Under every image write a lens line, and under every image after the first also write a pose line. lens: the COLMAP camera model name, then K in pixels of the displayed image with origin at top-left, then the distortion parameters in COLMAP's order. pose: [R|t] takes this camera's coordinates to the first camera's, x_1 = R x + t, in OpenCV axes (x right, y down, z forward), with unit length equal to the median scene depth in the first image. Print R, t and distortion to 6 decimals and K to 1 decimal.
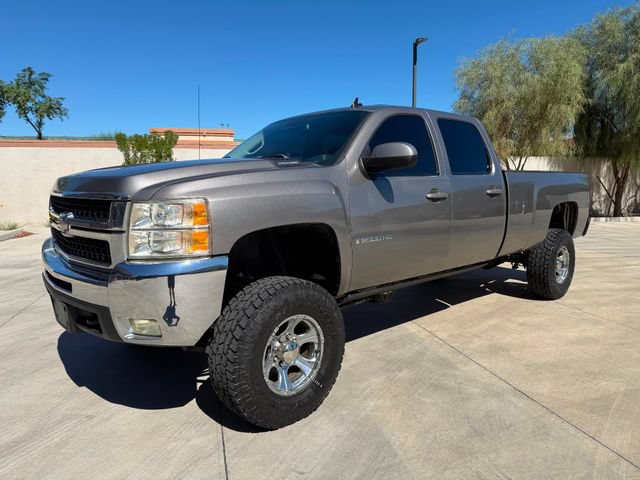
lens RADIAL K [[450.1, 0, 319.3], [0, 450.1, 236.0], [0, 0, 1]] dist [0.043627, -0.055125]
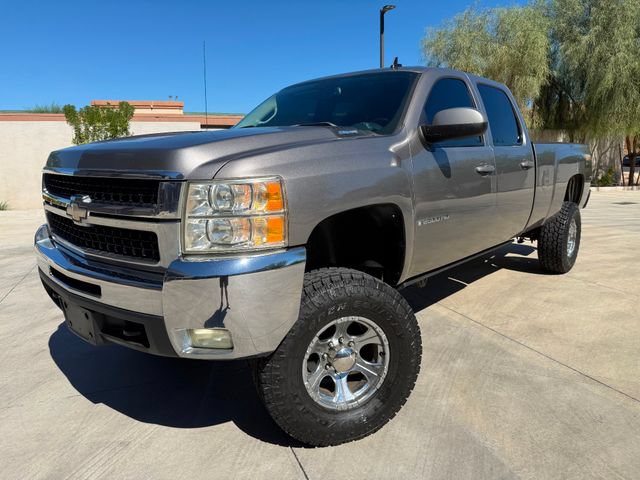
lens RADIAL K [[450.1, 0, 320.9], [0, 450.1, 240.1], [0, 0, 1]] dist [0.043627, -0.055125]
pose [[0.993522, -0.031155, 0.109290, -0.170703], [0.024324, 0.997699, 0.063285, -0.010885], [-0.111010, -0.060216, 0.991993, 0.123272]]
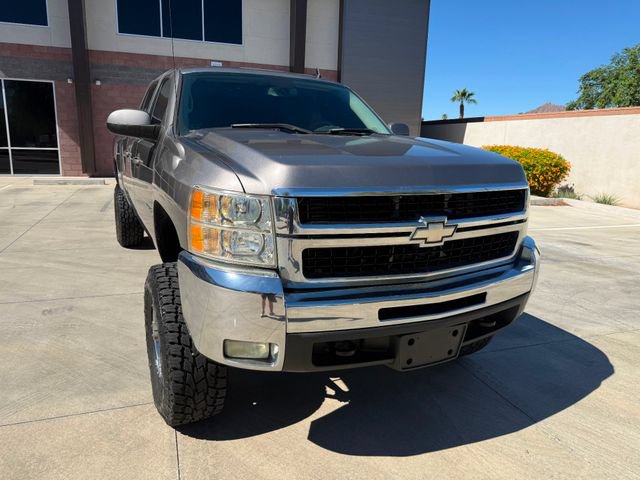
lens RADIAL K [[450.1, 0, 316.4], [0, 450.1, 238.3], [0, 0, 1]] dist [0.043627, -0.055125]
pose [[0.076751, 0.212552, -0.974131, 0.977638], [-0.148805, 0.968512, 0.199602, -0.169471], [0.985884, 0.129636, 0.105963, 1.214184]]
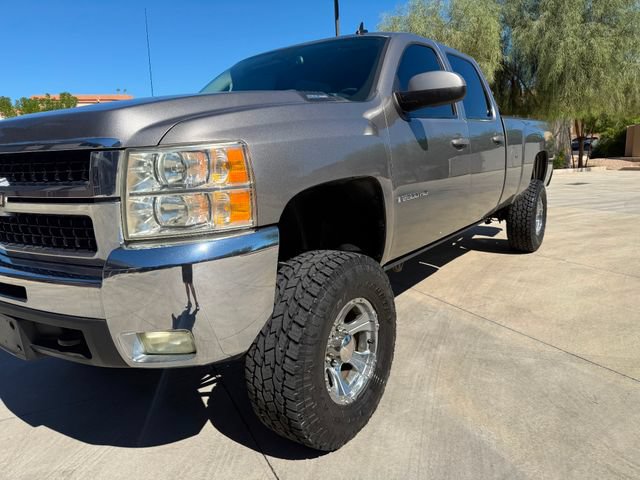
lens RADIAL K [[450.1, 0, 323.2], [0, 450.1, 241.5], [0, 0, 1]] dist [0.043627, -0.055125]
pose [[0.977742, -0.077263, 0.195067, -0.172770], [0.061644, 0.994479, 0.084917, 0.008386], [-0.200551, -0.071002, 0.977107, 0.199122]]
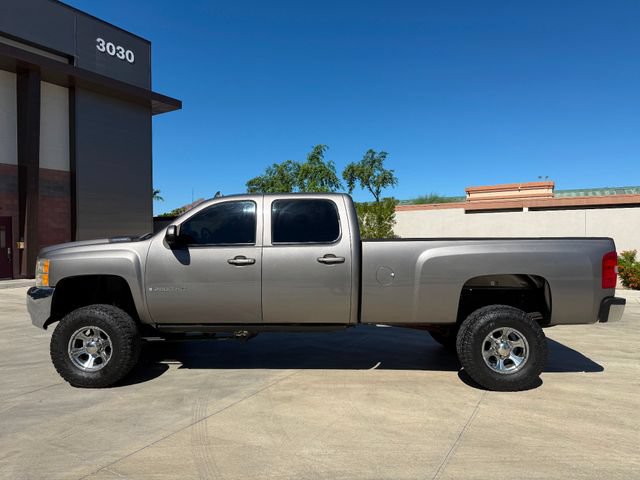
lens RADIAL K [[450.1, 0, 318.8], [0, 450.1, 238.0], [0, 0, 1]] dist [0.043627, -0.055125]
pose [[0.707183, -0.001115, -0.707030, 1.322426], [-0.079615, 0.993513, -0.081199, -0.067389], [0.702534, 0.113713, 0.702507, 0.238631]]
